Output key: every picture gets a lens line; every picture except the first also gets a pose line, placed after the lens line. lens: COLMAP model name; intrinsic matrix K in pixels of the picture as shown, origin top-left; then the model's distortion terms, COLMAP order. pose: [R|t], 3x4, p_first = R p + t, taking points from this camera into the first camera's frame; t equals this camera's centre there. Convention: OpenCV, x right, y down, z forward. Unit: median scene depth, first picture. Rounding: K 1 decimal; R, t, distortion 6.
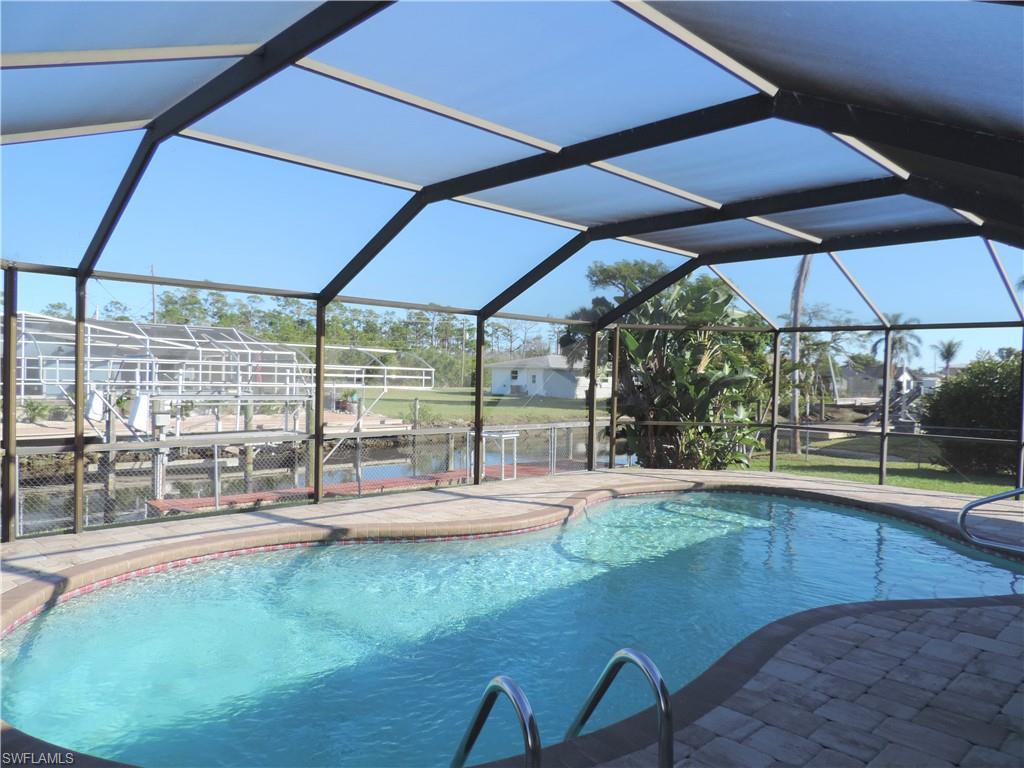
lens RADIAL K [[739.6, 0, 514.6], [0, 739.6, 383.9], [0, 0, 1]] dist [-0.015120, 0.004899]
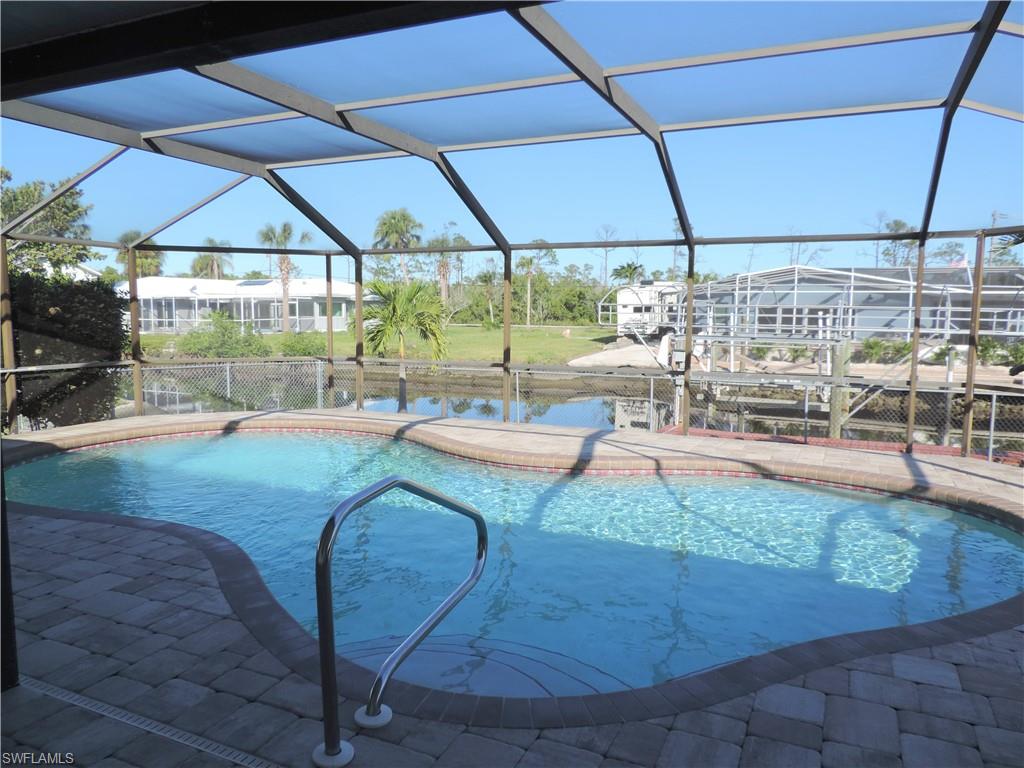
lens RADIAL K [[739.6, 0, 514.8], [0, 739.6, 384.5], [0, 0, 1]] dist [-0.015120, 0.004899]
pose [[0.347419, 0.075037, -0.934703, 0.707090], [-0.010947, 0.997050, 0.075973, 0.008913], [0.937646, -0.016162, 0.347215, 0.494295]]
